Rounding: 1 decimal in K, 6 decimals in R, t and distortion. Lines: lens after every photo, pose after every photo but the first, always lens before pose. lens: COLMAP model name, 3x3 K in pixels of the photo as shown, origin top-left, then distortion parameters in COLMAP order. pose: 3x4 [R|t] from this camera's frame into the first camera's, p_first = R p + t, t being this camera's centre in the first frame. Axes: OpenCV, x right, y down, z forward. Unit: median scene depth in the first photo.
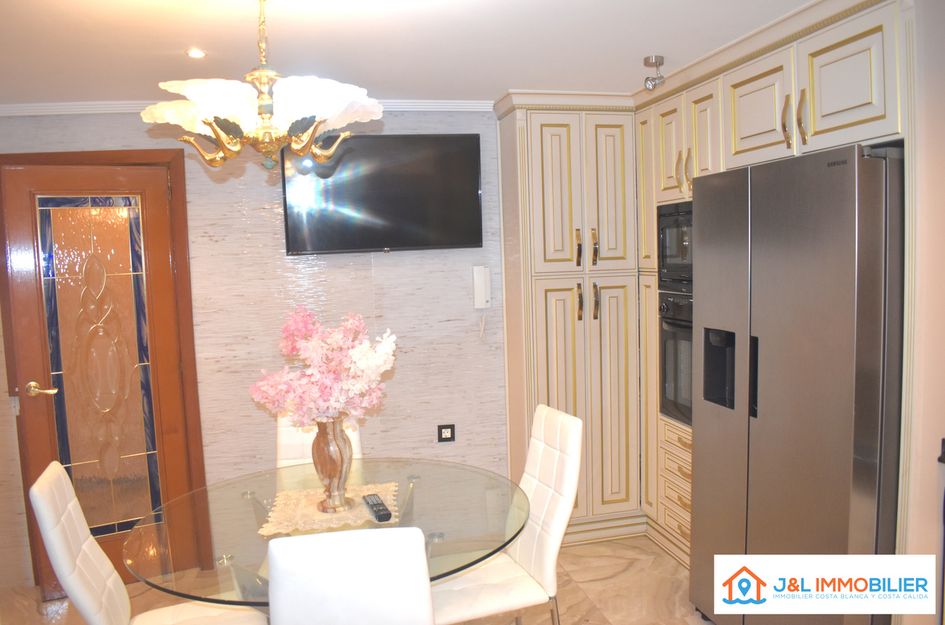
lens RADIAL K [[736.9, 0, 474.3], [0, 736.9, 310.8], [0, 0, 1]] dist [-0.093865, 0.015838]
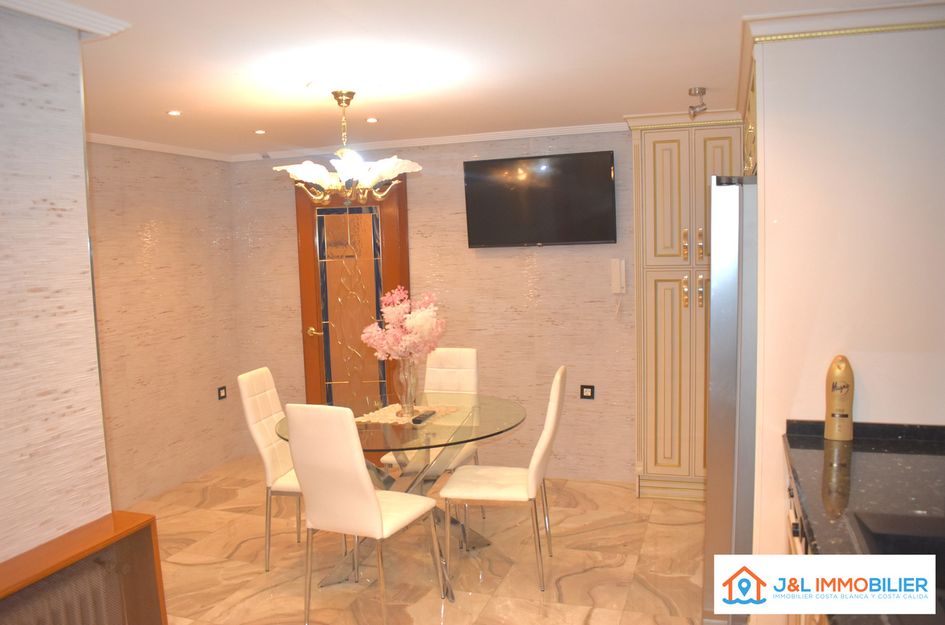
lens RADIAL K [[736.9, 0, 470.8], [0, 736.9, 317.0], [0, 0, 1]] dist [-0.093865, 0.015838]
pose [[0.851020, 0.062650, -0.521383, 0.478045], [-0.040923, 0.997751, 0.053095, -0.020258], [0.523537, -0.023848, 0.851669, -0.176671]]
